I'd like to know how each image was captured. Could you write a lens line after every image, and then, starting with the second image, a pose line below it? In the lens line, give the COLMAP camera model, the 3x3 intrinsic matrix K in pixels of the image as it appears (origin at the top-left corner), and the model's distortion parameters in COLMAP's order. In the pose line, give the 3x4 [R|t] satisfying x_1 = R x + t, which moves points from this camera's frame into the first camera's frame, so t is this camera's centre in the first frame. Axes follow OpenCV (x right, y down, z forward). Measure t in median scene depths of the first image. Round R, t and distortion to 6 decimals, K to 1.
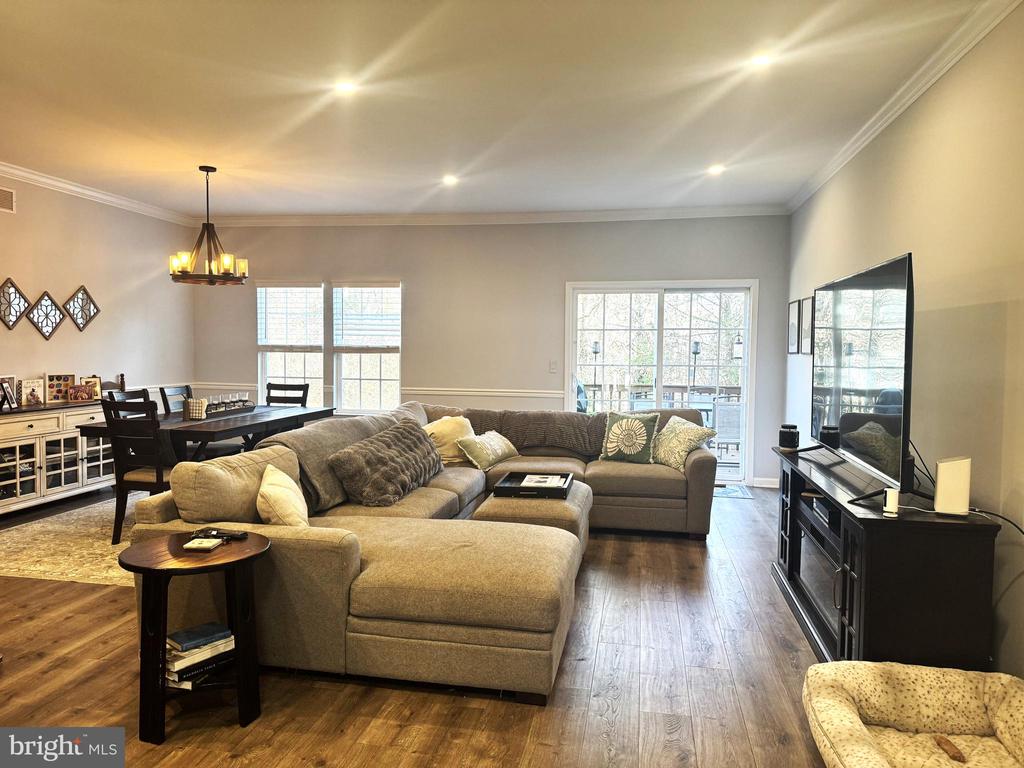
lens RADIAL K [[725.3, 0, 520.0], [0, 725.3, 386.6], [0, 0, 1]] dist [0.055852, -0.067492]
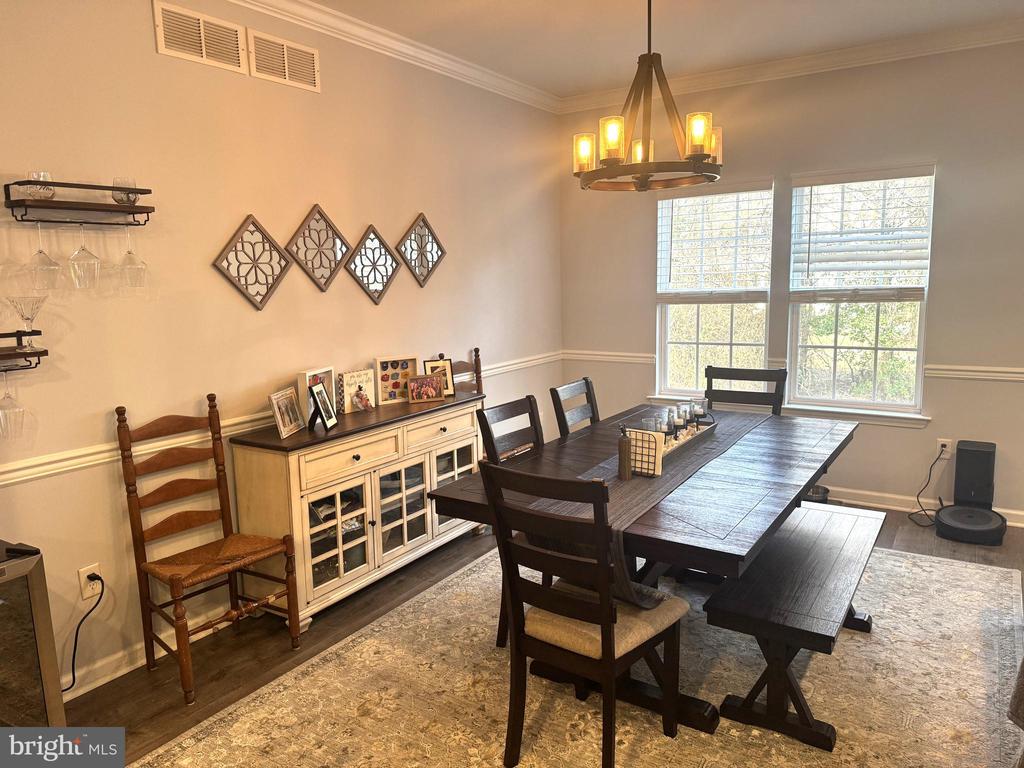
lens RADIAL K [[725.3, 0, 515.9], [0, 725.3, 392.7], [0, 0, 1]] dist [0.055852, -0.067492]
pose [[0.920825, 0.024385, -0.389212, -0.295252], [0.017940, 0.994338, 0.104740, -0.052158], [0.389562, -0.103430, 0.915174, 0.476713]]
